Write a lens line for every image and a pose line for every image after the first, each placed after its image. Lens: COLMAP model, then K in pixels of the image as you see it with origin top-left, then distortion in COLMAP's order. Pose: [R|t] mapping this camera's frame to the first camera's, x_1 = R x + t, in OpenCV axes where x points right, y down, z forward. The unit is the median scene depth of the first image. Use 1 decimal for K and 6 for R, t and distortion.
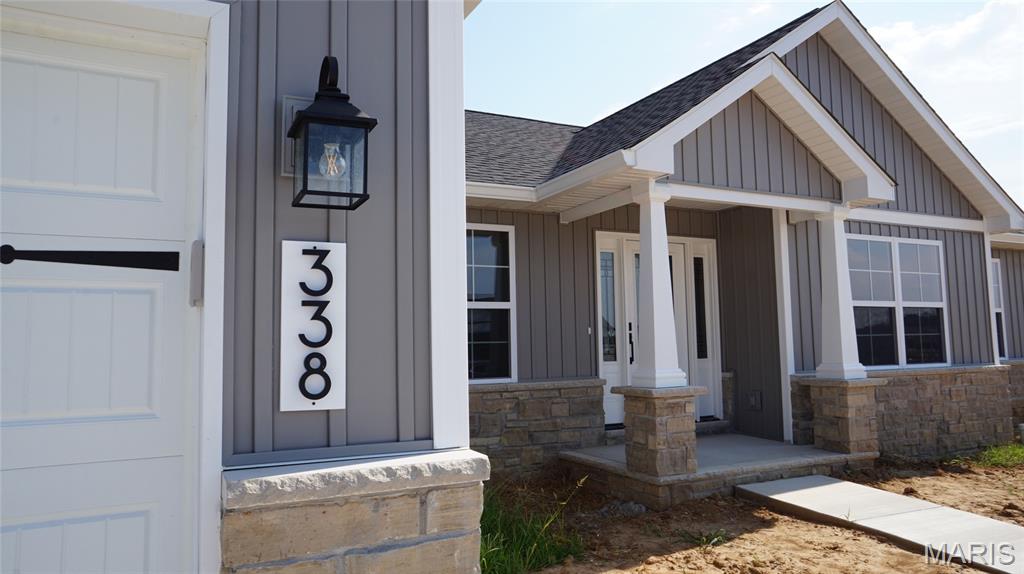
lens RADIAL K [[704.2, 0, 502.1], [0, 704.2, 289.6], [0, 0, 1]] dist [-0.054557, 0.074356]
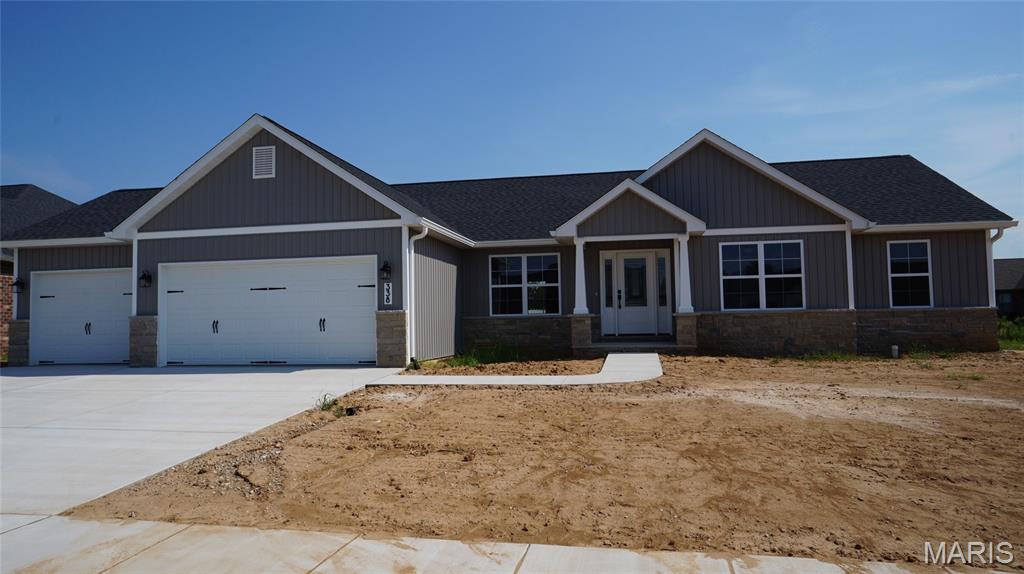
lens RADIAL K [[704.2, 0, 502.1], [0, 704.2, 279.5], [0, 0, 1]] dist [-0.054557, 0.074356]
pose [[0.791534, -0.034809, -0.610133, 1.390296], [0.050371, 0.998695, 0.008370, -0.027174], [0.609046, -0.037358, 0.792255, -1.119502]]
